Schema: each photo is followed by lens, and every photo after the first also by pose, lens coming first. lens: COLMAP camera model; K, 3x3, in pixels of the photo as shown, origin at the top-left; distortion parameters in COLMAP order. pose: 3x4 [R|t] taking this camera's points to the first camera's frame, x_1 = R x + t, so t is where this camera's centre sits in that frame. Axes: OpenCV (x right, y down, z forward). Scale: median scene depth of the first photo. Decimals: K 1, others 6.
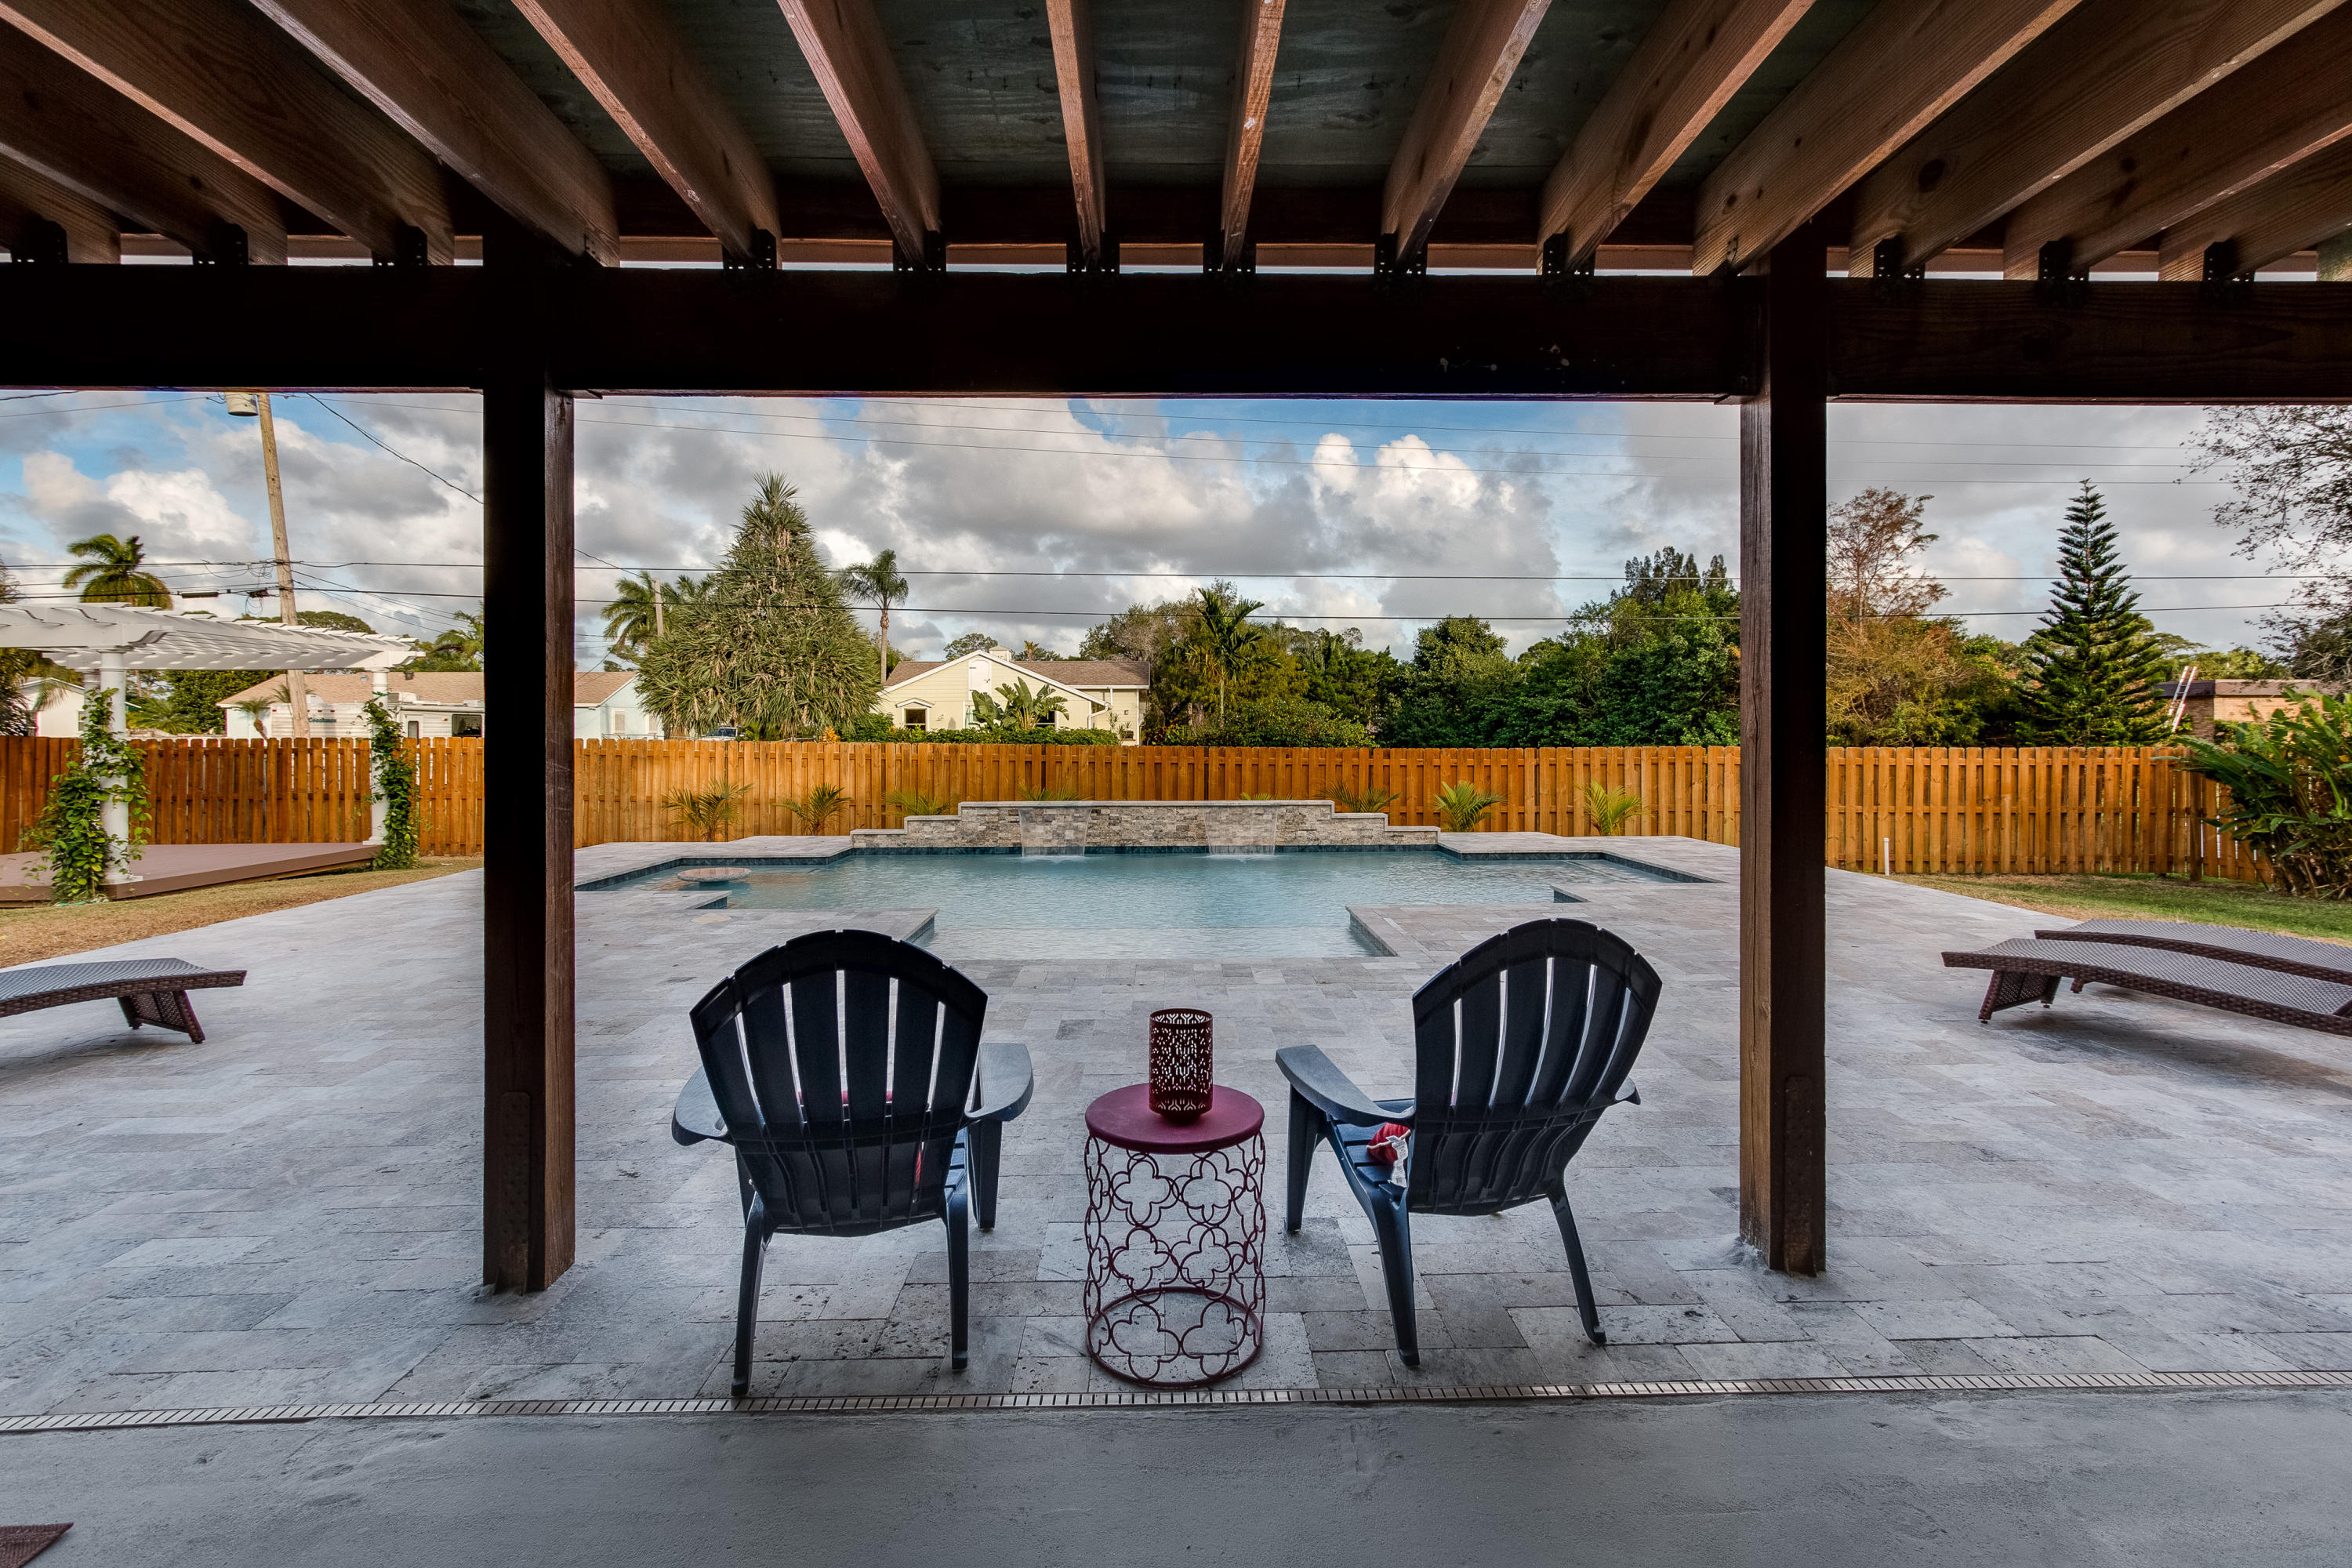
lens RADIAL K [[1096.4, 0, 1190.2], [0, 1096.4, 736.3], [0, 0, 1]] dist [0.005153, 0.000692]
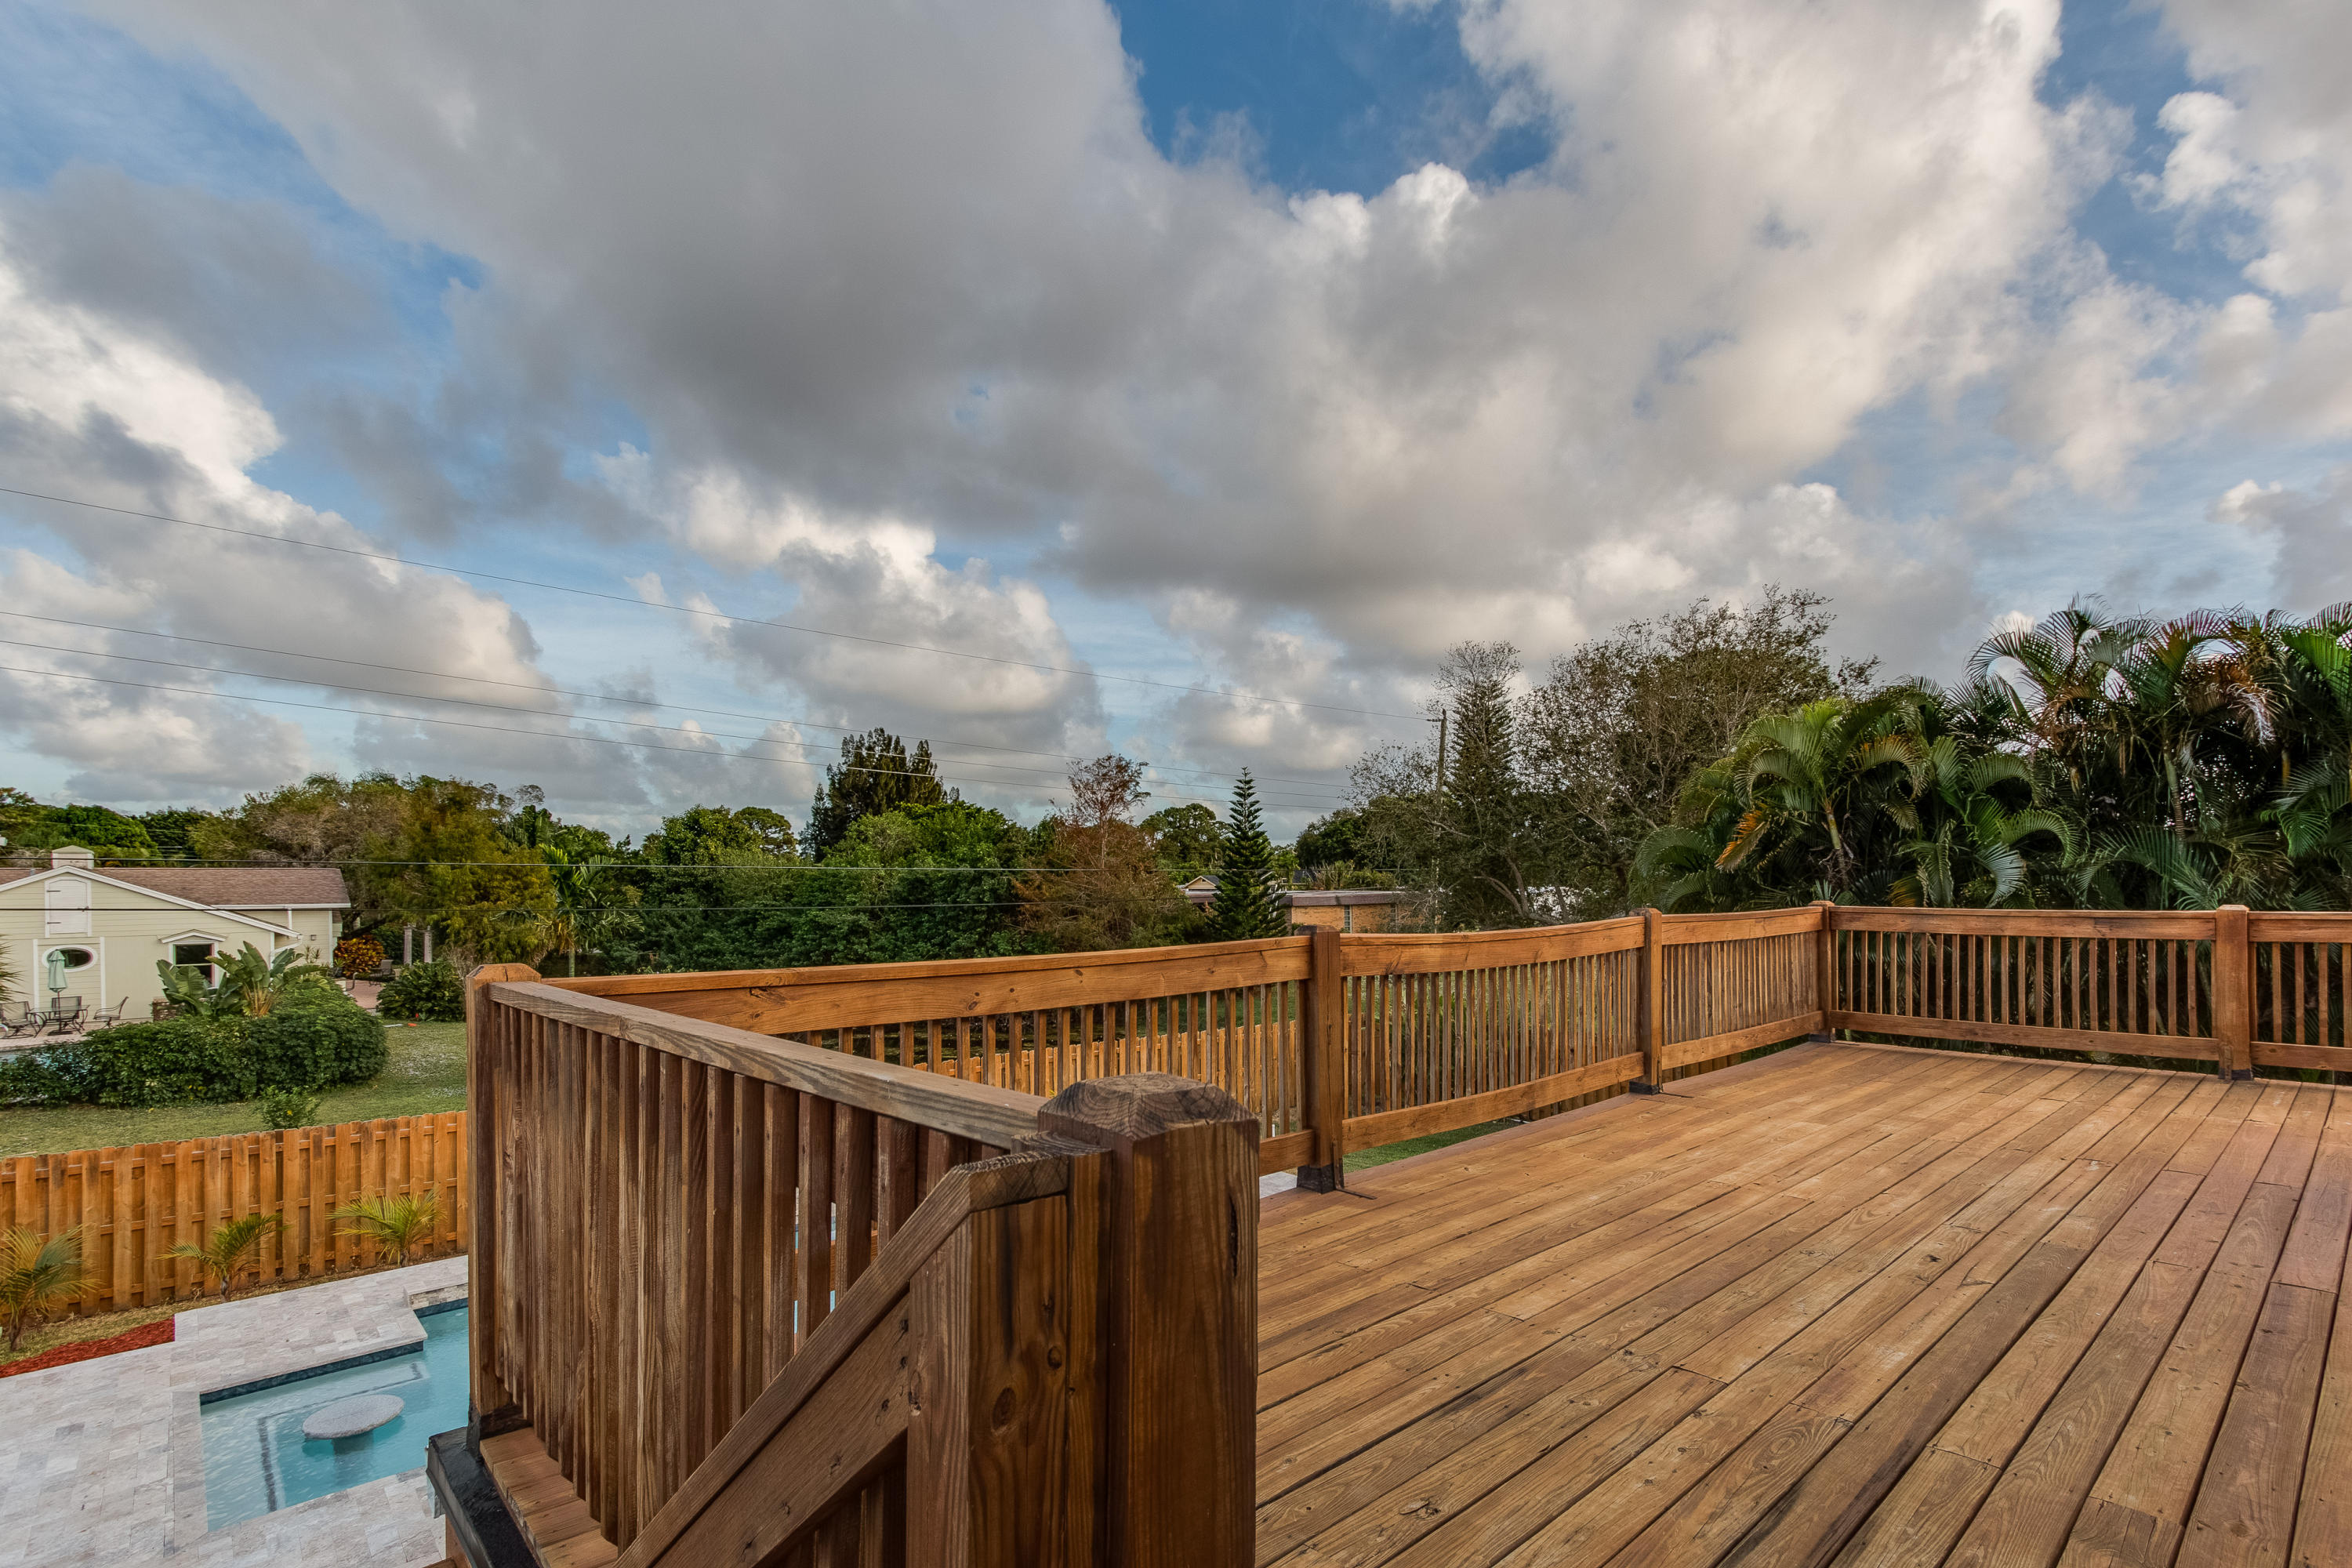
lens RADIAL K [[1113.7, 0, 1188.4], [0, 1113.7, 881.8], [0, 0, 1]] dist [0.000777, 0.004831]
pose [[0.756010, -0.004378, 0.654546, -0.301923], [0.005335, 0.999986, 0.000527, -0.165948], [-0.654539, 0.003094, 0.756022, -0.039054]]
